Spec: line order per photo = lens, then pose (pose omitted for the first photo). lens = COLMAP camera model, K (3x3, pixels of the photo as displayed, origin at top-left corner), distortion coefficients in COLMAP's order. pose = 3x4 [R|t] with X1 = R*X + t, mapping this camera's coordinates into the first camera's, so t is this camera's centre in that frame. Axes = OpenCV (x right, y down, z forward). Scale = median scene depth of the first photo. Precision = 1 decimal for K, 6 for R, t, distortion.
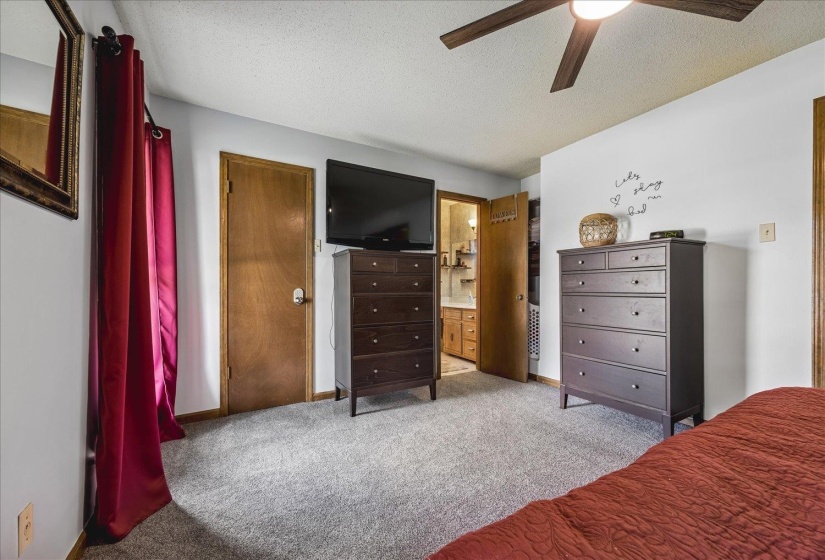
lens RADIAL K [[321.1, 0, 415.9], [0, 321.1, 280.7], [0, 0, 1]] dist [0.000417, -0.000012]
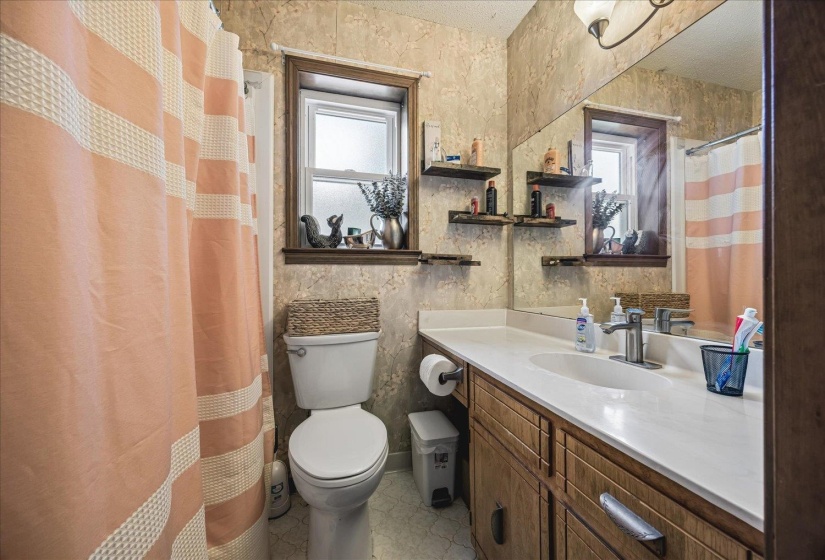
lens RADIAL K [[321.1, 0, 415.9], [0, 321.1, 280.7], [0, 0, 1]] dist [0.000417, -0.000012]
pose [[0.972430, -0.007516, -0.233075, 0.089992], [0.010794, 0.999860, 0.012790, 0.015166], [0.232946, -0.014953, 0.972375, 0.648322]]
